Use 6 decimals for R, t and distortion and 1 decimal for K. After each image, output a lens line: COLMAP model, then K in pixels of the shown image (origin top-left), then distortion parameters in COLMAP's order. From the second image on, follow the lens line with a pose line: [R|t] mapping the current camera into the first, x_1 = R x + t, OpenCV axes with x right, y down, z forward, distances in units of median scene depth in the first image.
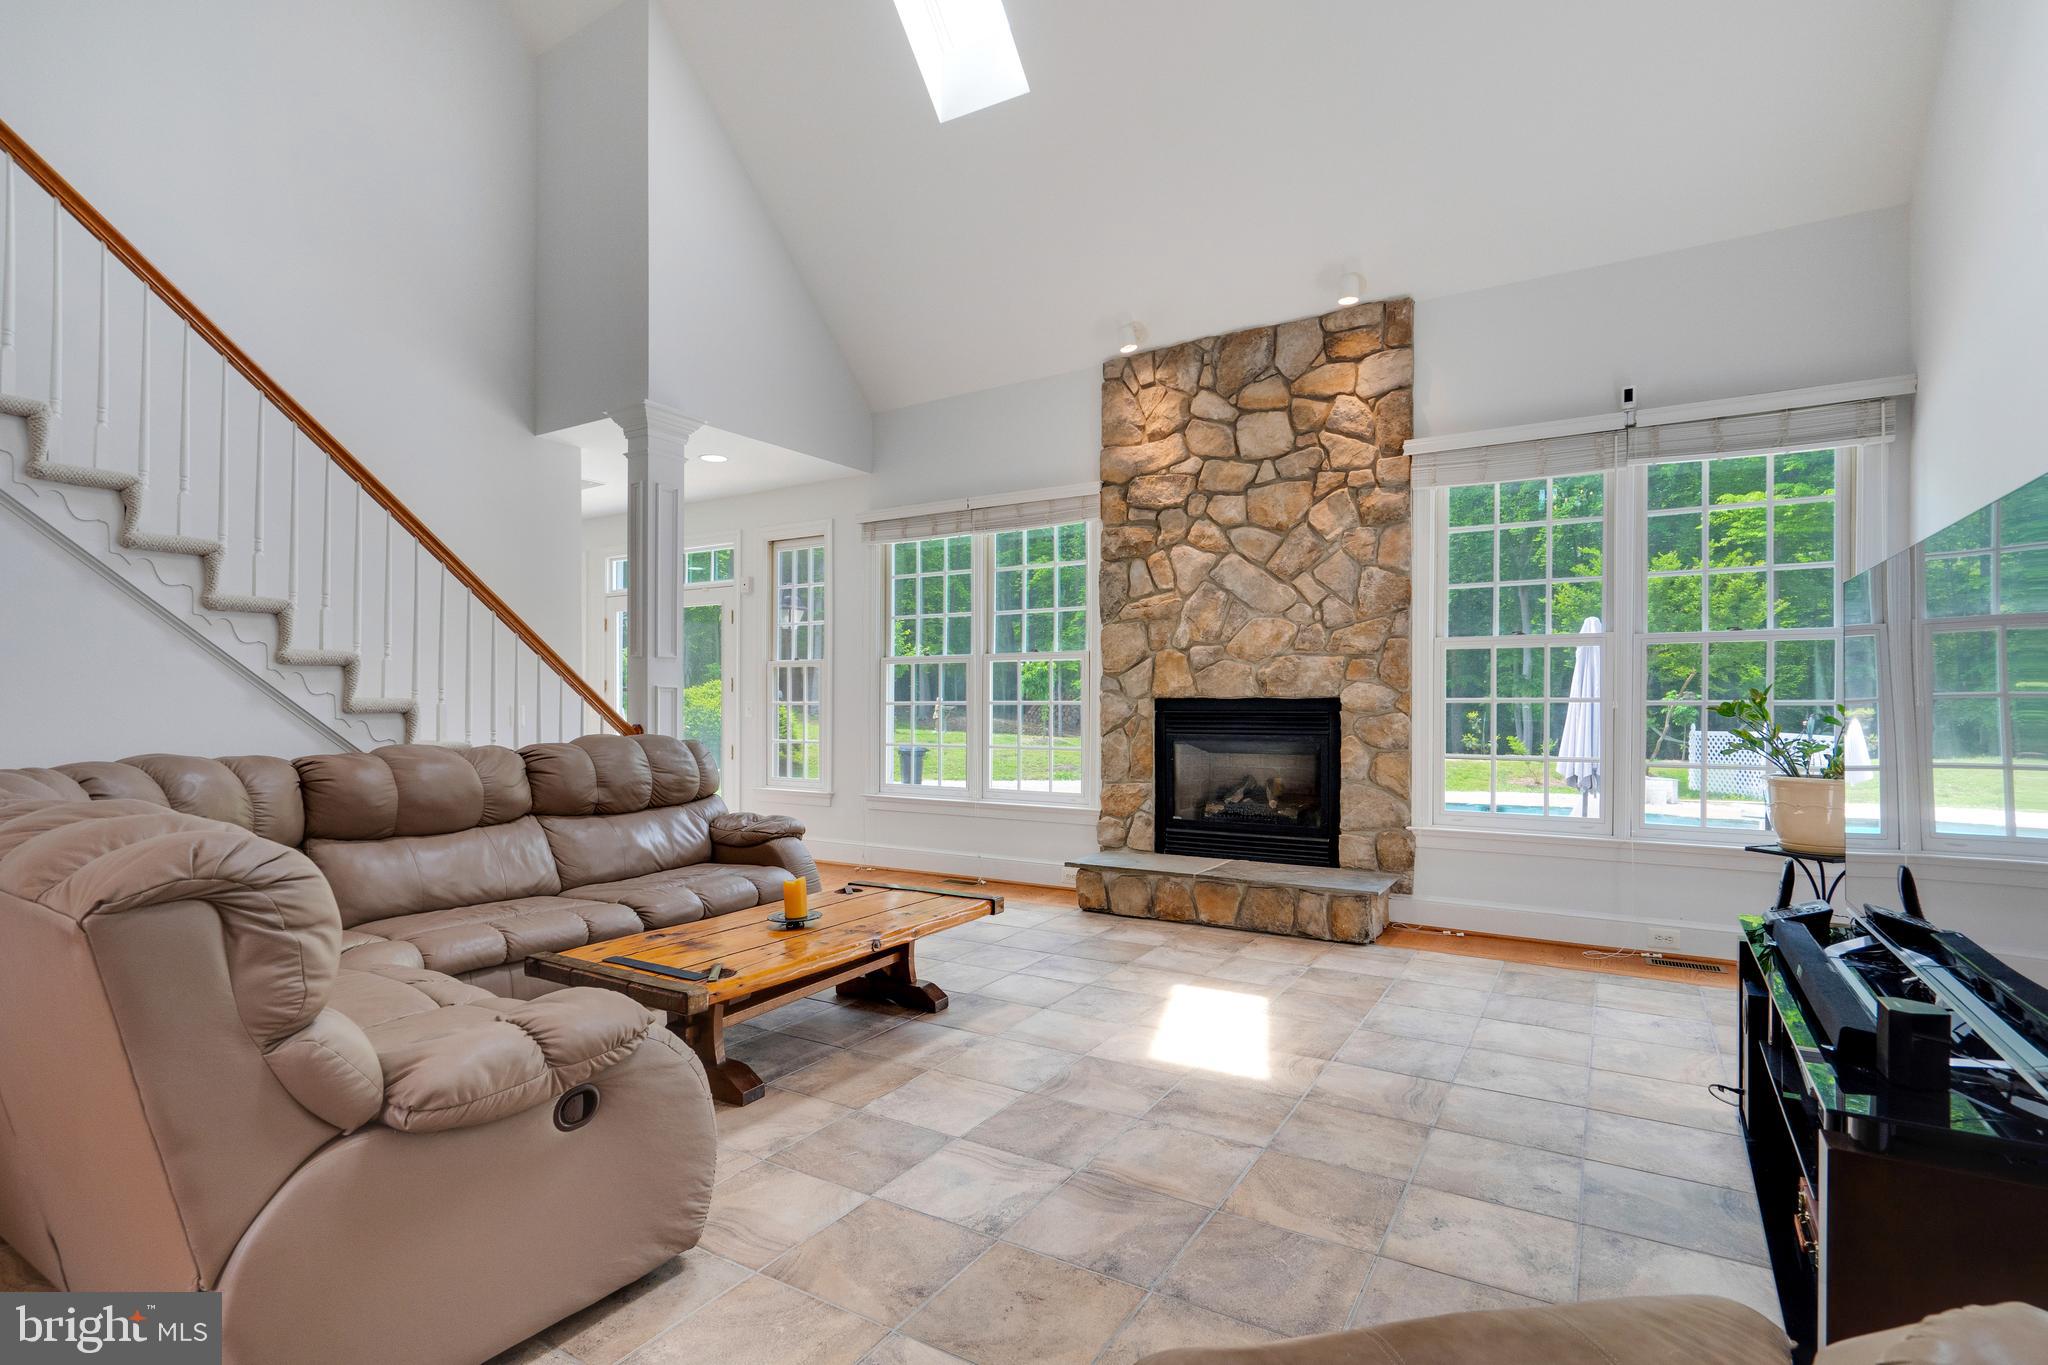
lens RADIAL K [[979.3, 0, 1024.0], [0, 979.3, 682.5], [0, 0, 1]] dist [0.012574, -0.000168]
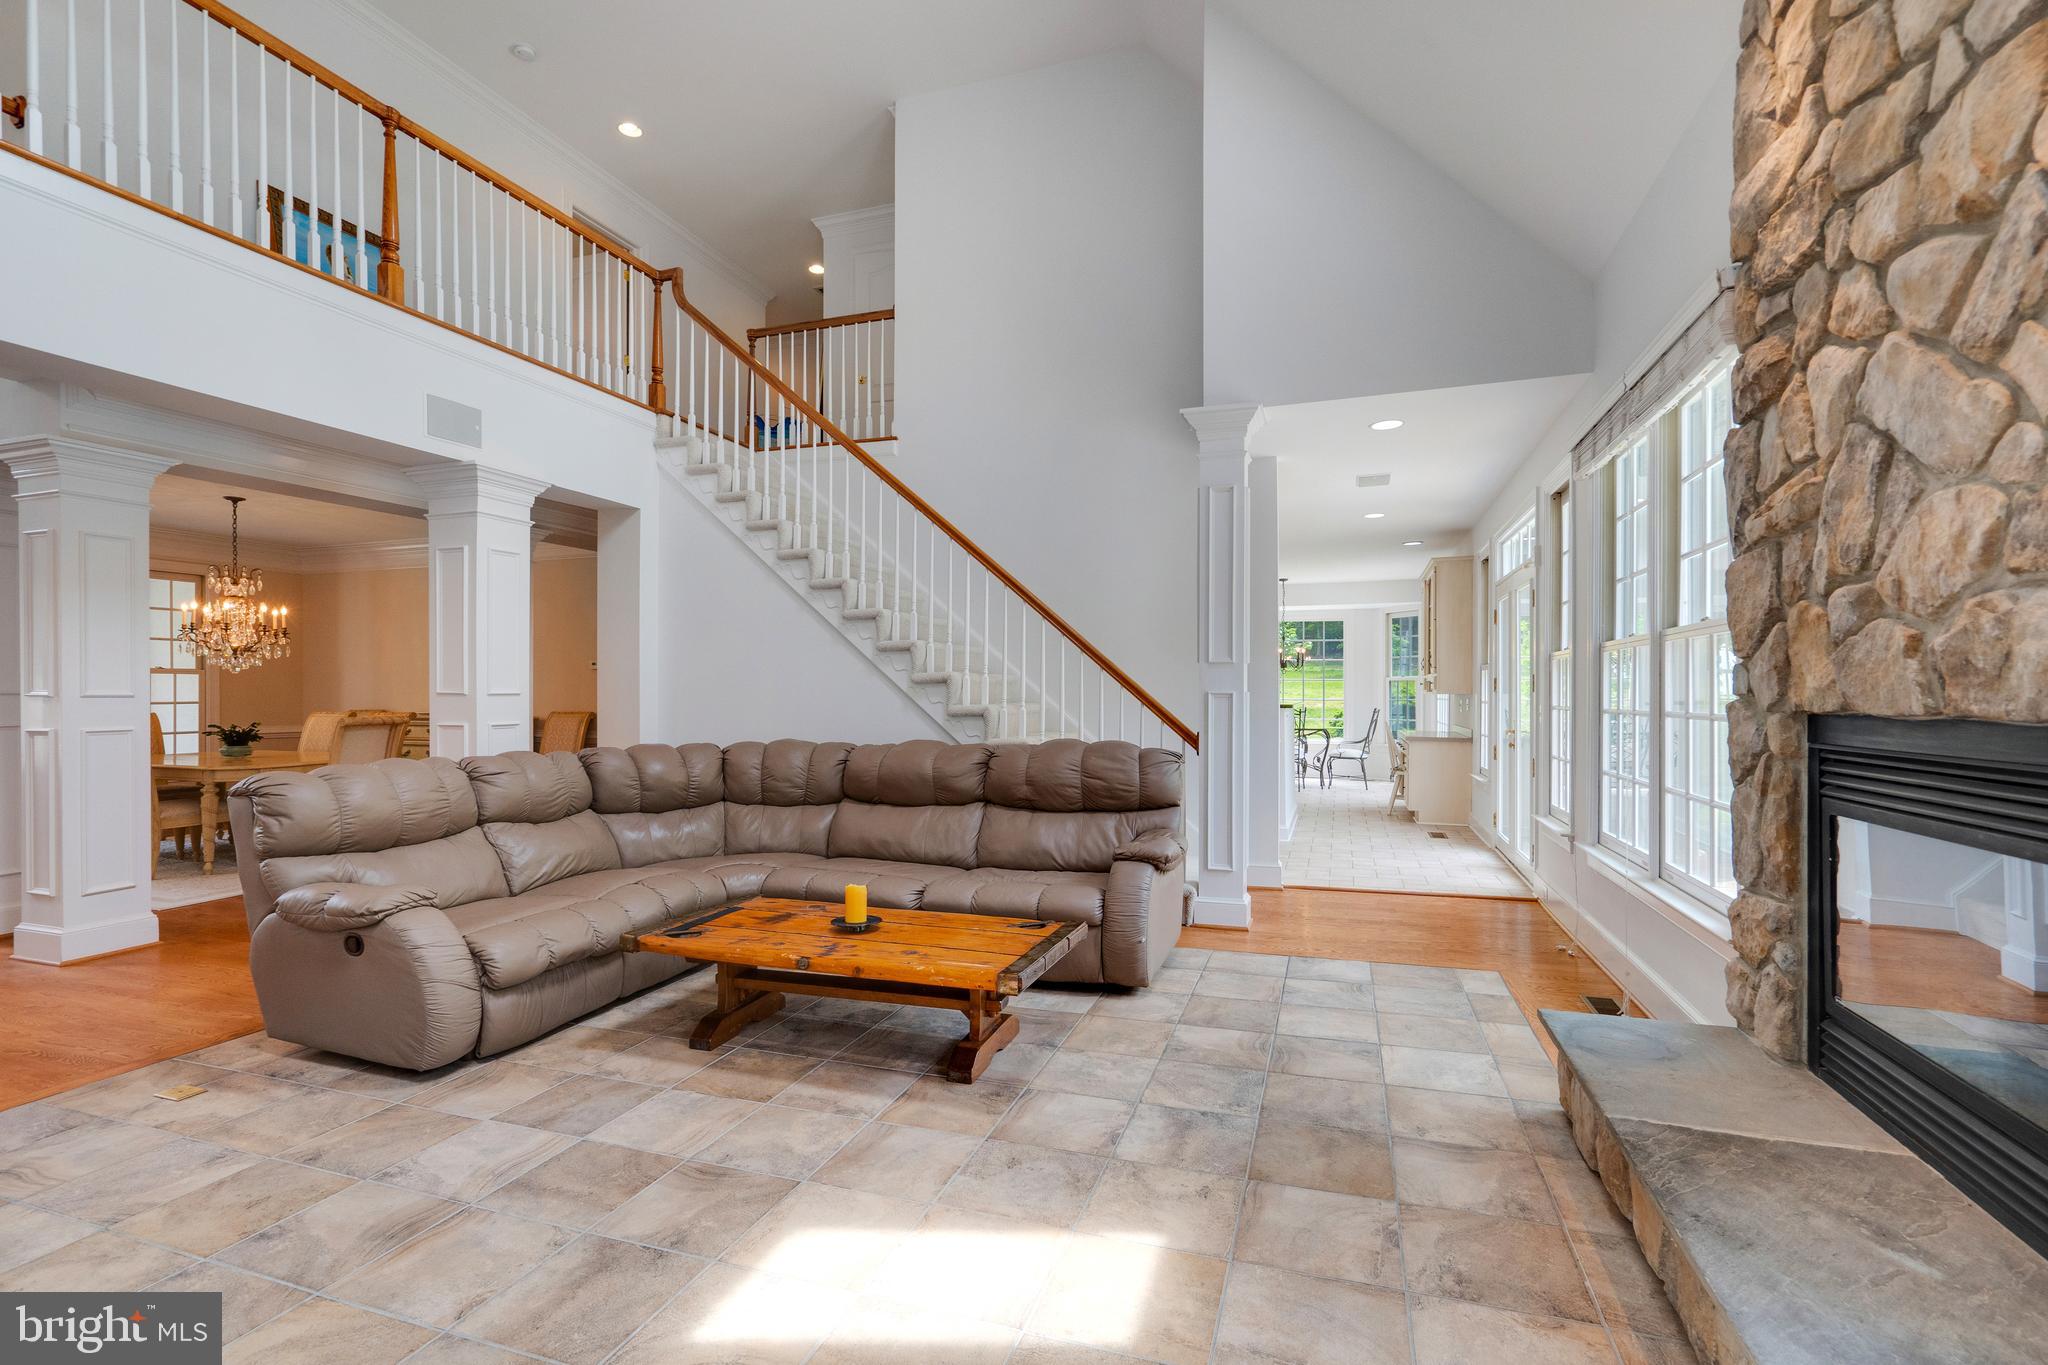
lens RADIAL K [[929.3, 0, 1028.5], [0, 929.3, 678.5], [0, 0, 1]] dist [-0.002332, 0.000228]
pose [[0.215548, -0.016901, -0.976347, 0.504079], [0.025371, 0.999610, -0.011703, -0.003726], [0.976163, -0.022249, 0.215893, 0.623530]]
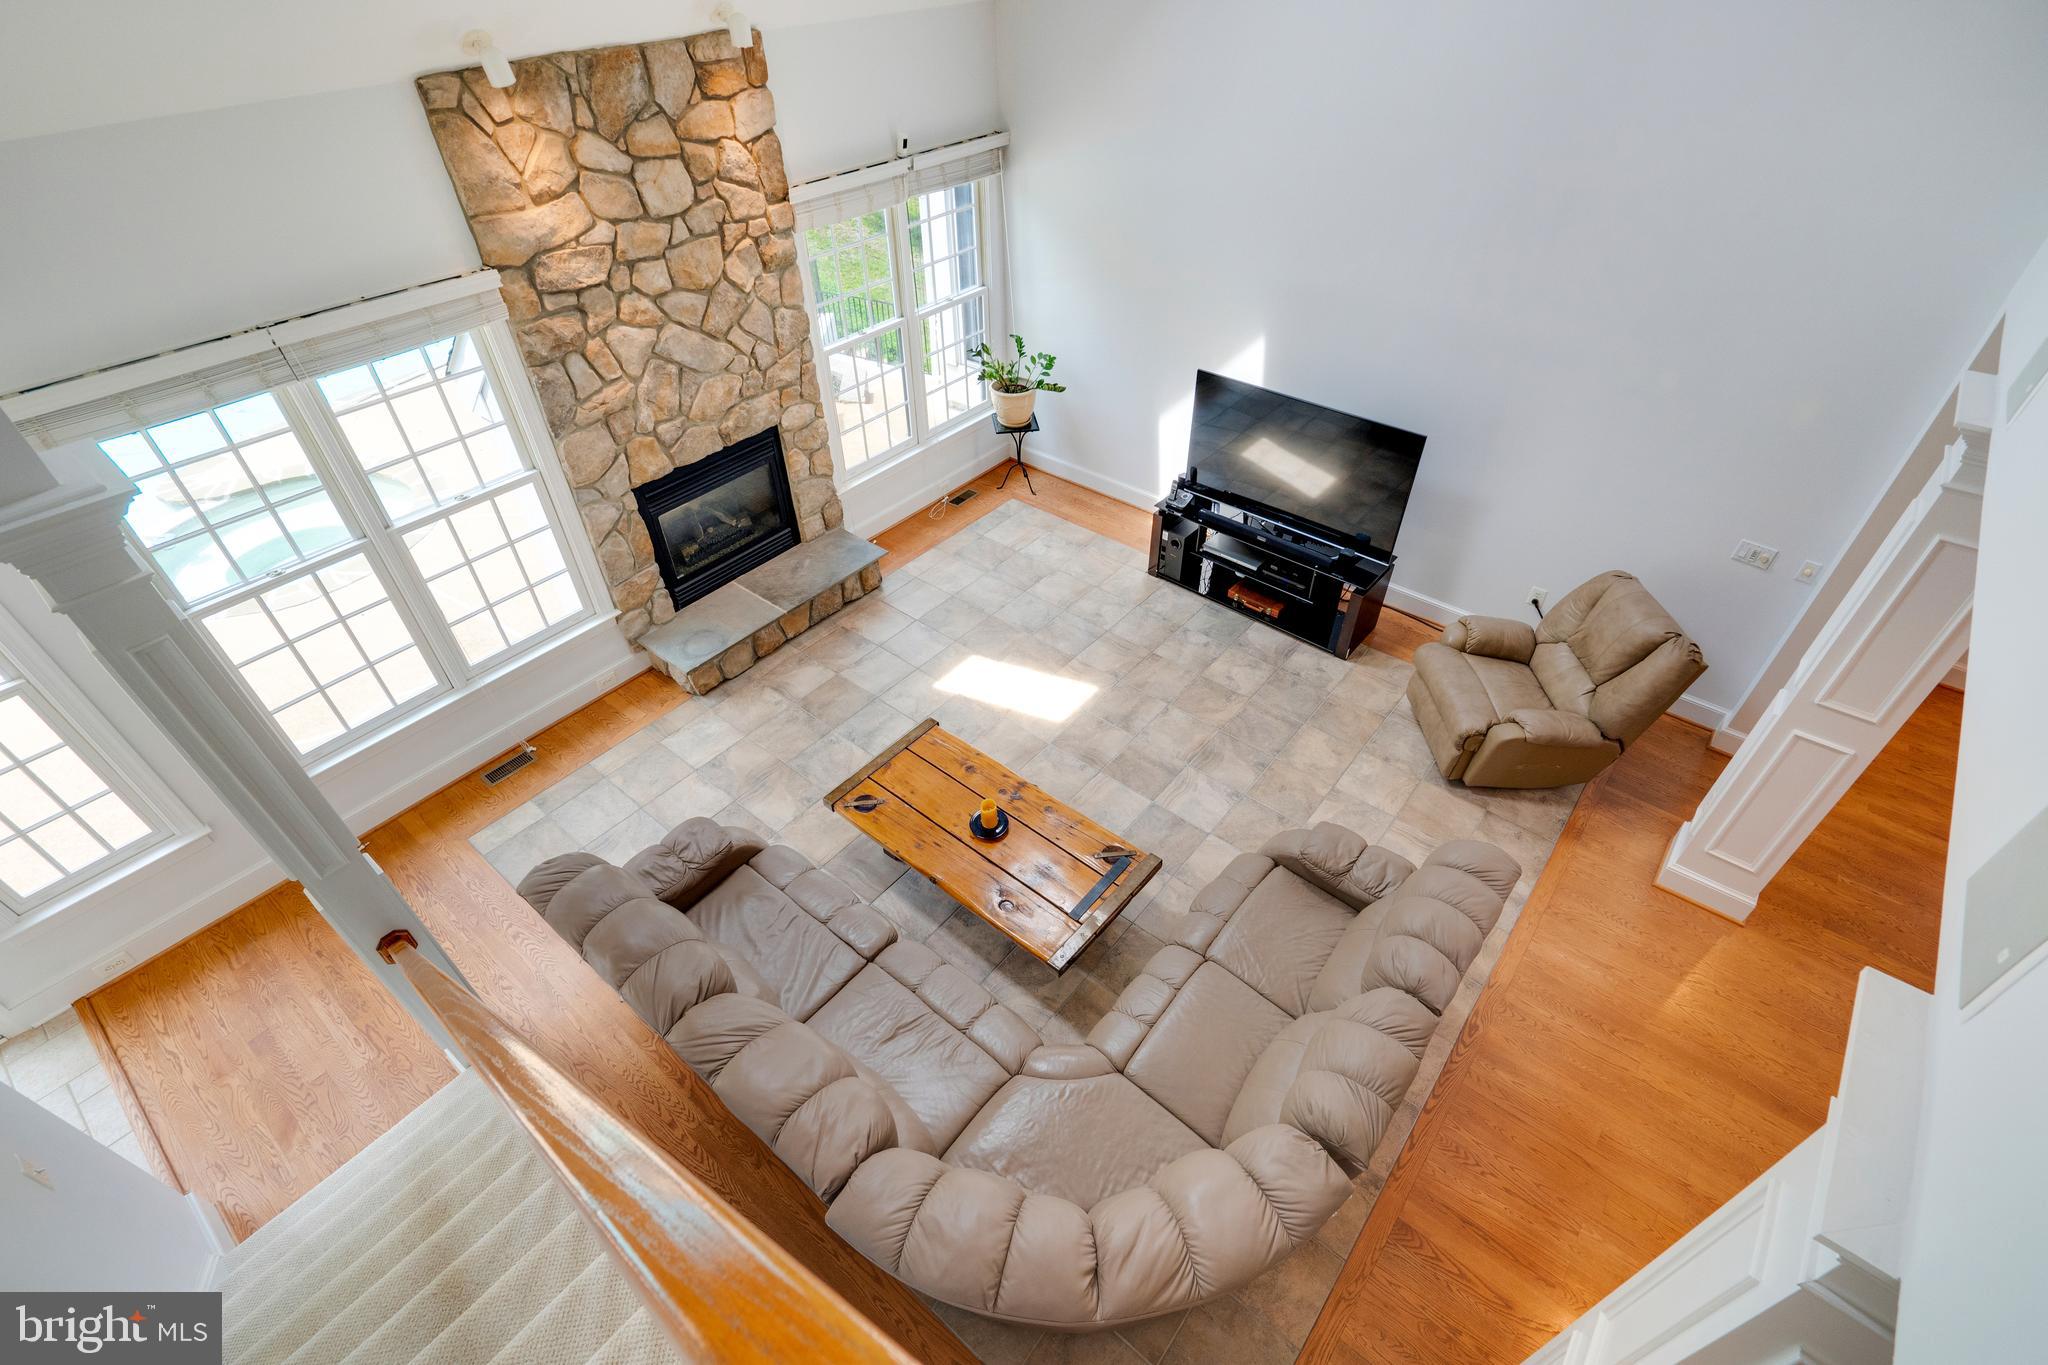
lens RADIAL K [[929.3, 0, 1028.5], [0, 929.3, 678.5], [0, 0, 1]] dist [-0.002332, 0.000228]
pose [[0.147459, -0.648909, 0.746440, -0.683213], [-0.005055, 0.754186, 0.656642, -0.494299], [-0.989055, -0.100601, 0.107931, 0.529896]]
